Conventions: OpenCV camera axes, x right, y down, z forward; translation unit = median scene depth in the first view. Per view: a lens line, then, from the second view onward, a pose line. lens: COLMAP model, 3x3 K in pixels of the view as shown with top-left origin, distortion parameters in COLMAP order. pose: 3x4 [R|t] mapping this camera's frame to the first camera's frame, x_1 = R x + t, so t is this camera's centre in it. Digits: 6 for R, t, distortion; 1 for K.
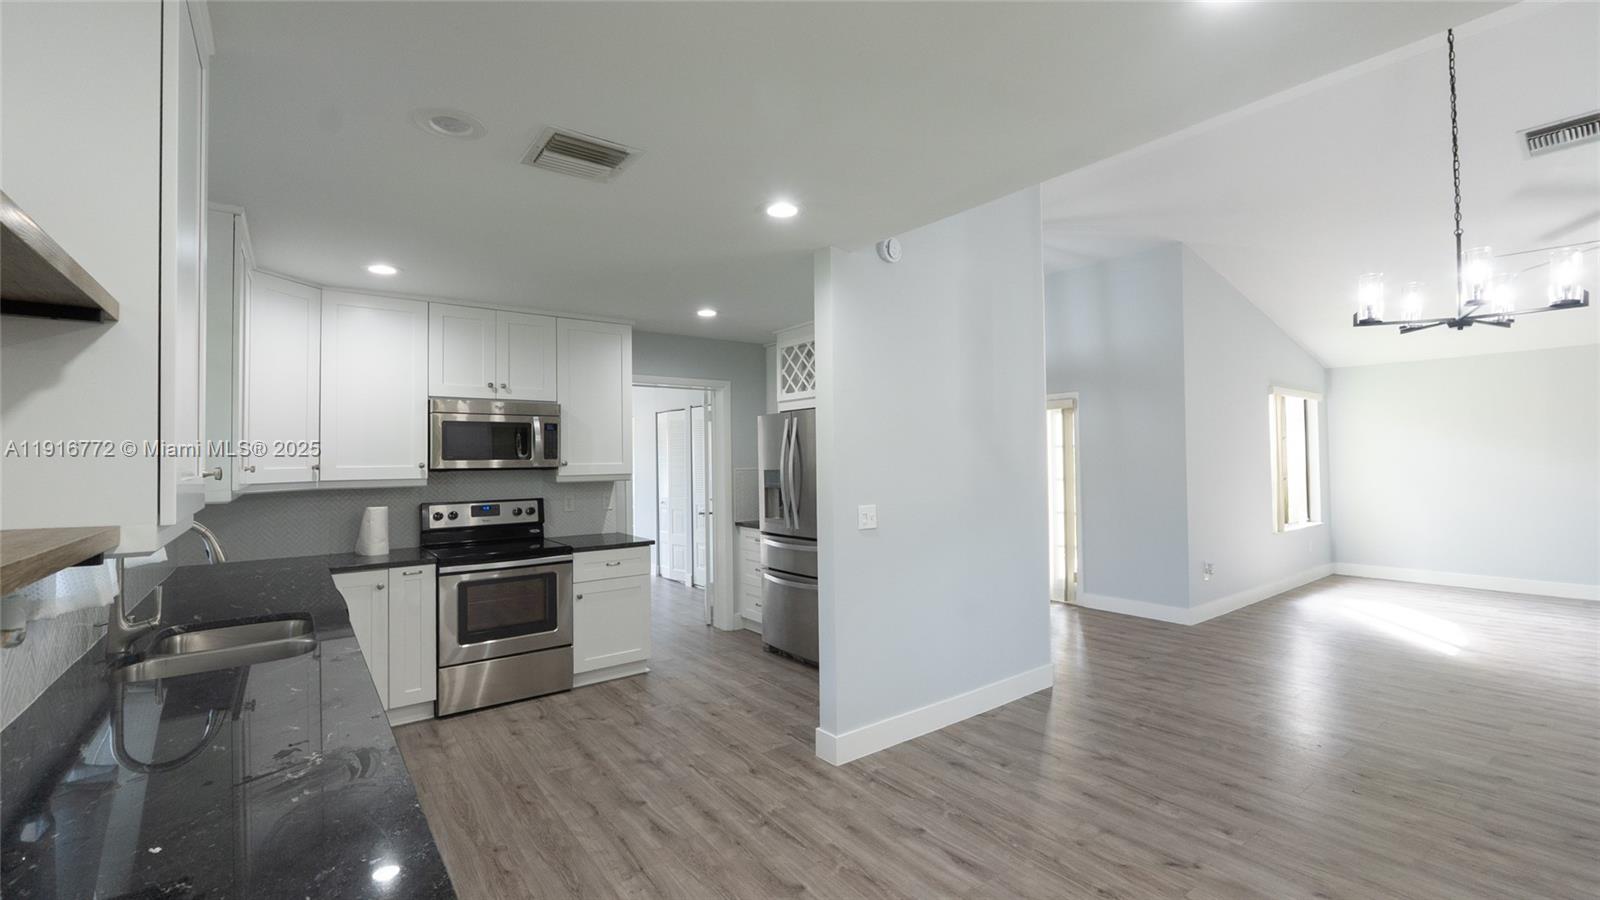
lens RADIAL K [[669.3, 0, 795.0], [0, 669.3, 446.4], [0, 0, 1]] dist [-0.006795, 0.000636]
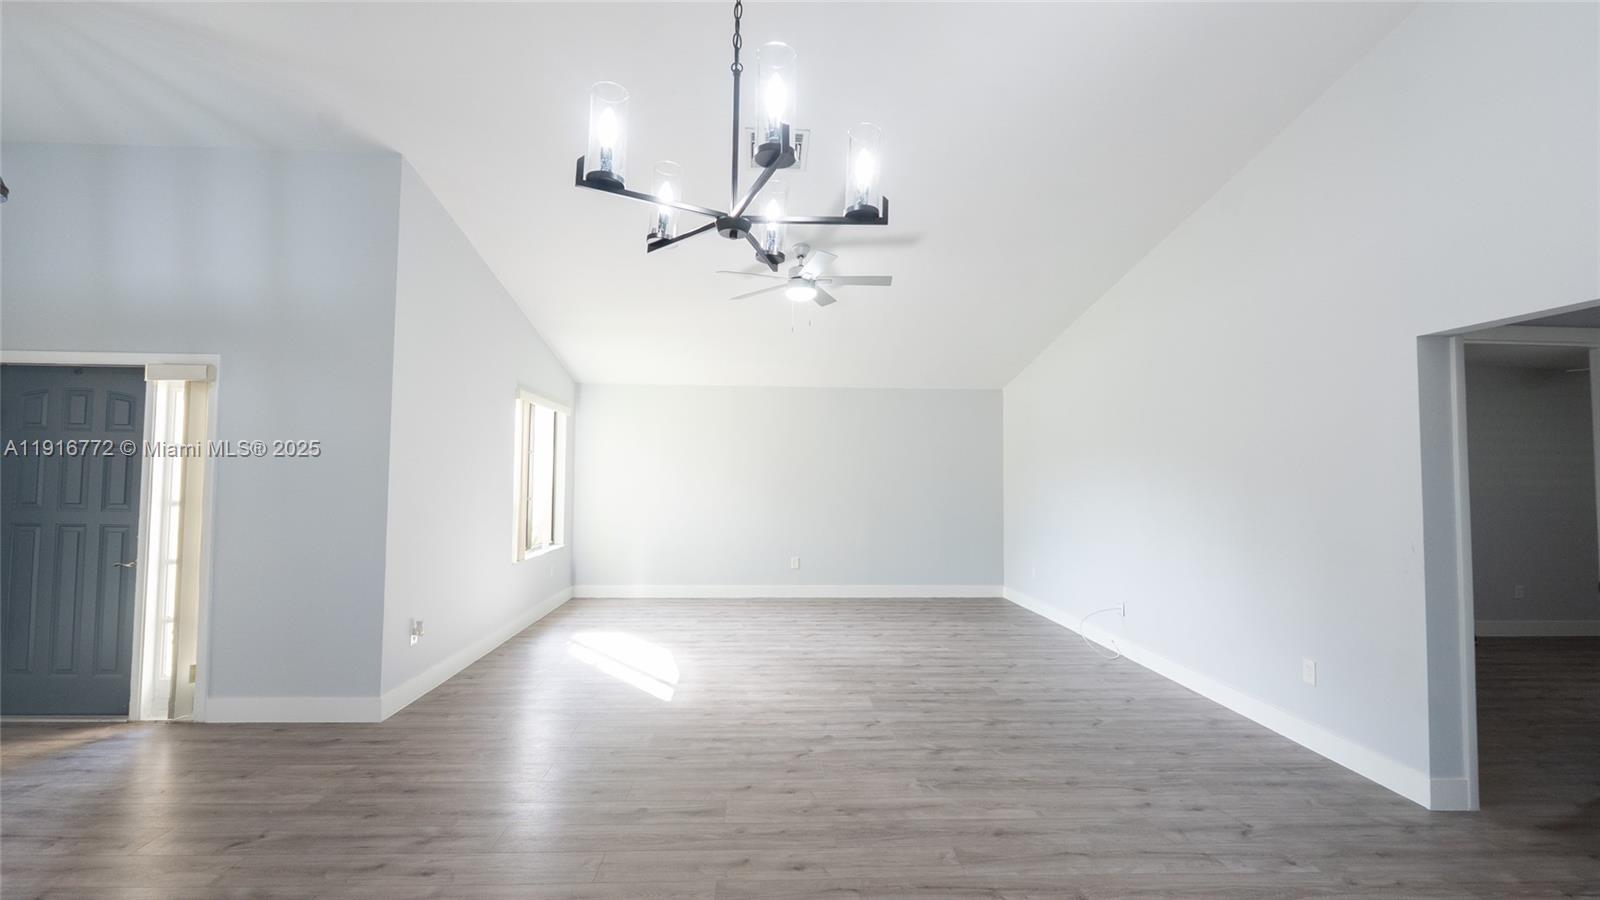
lens RADIAL K [[669.3, 0, 796.8], [0, 669.3, 447.5], [0, 0, 1]] dist [-0.006795, 0.000636]
pose [[0.555180, 0.053801, 0.829988, 0.225803], [-0.033630, 0.998542, -0.042232, 0.008211], [-0.831050, -0.004467, 0.556180, 0.252429]]
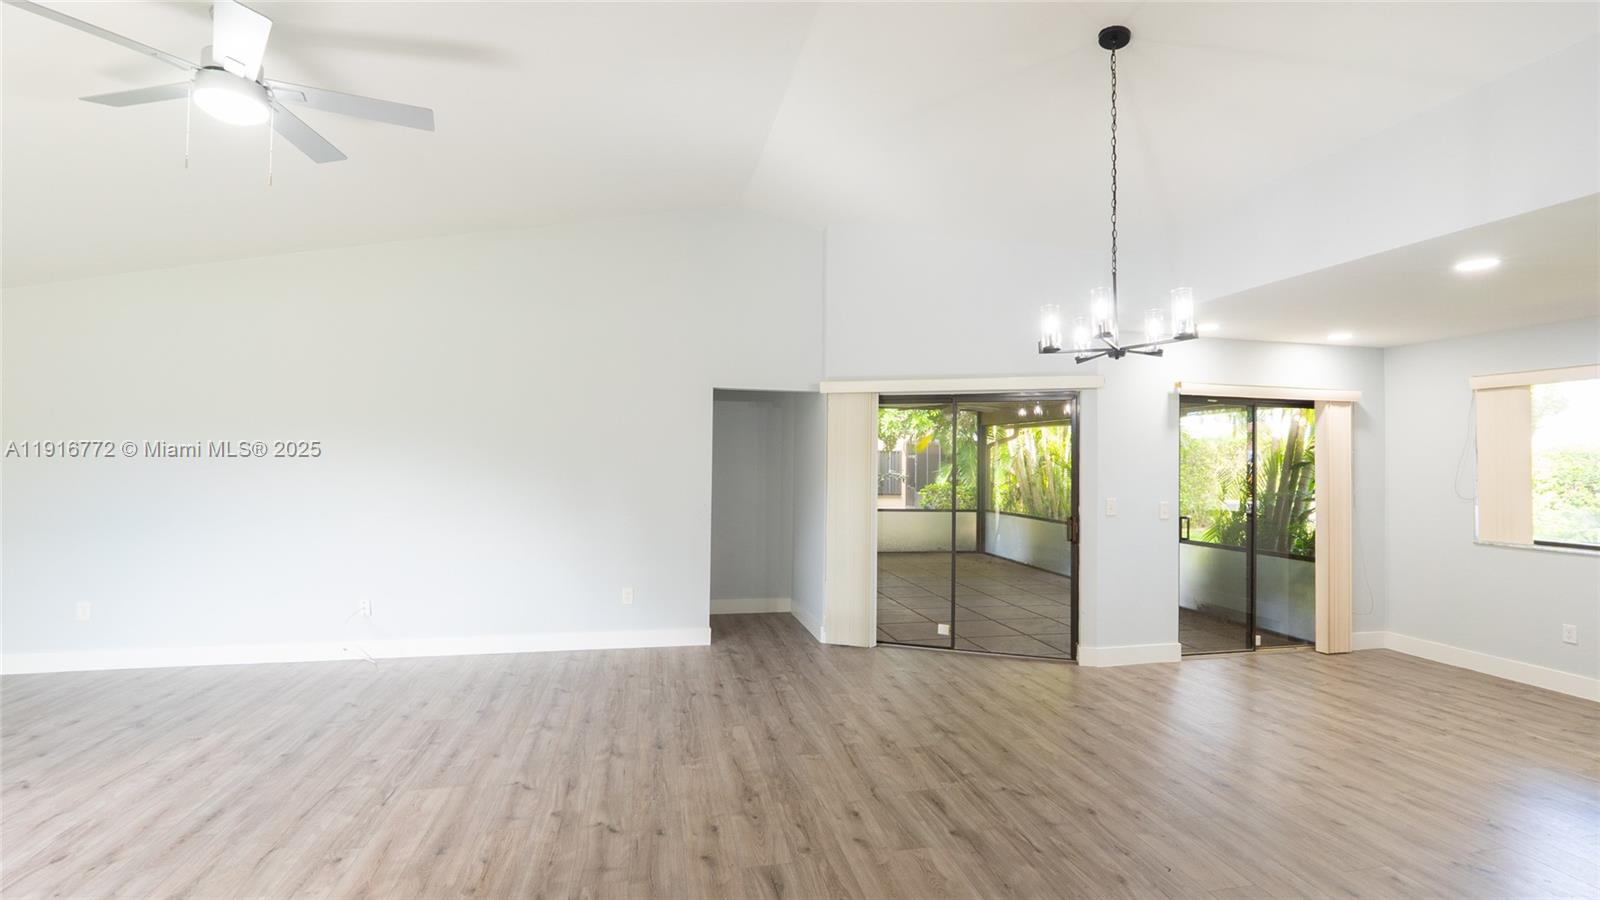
lens RADIAL K [[669.3, 0, 797.1], [0, 669.3, 454.2], [0, 0, 1]] dist [-0.006795, 0.000636]
pose [[-0.906310, 0.011709, 0.422451, 0.397658], [-0.004551, 0.999288, -0.037460, 0.013101], [-0.422588, -0.035873, -0.905612, 0.864133]]
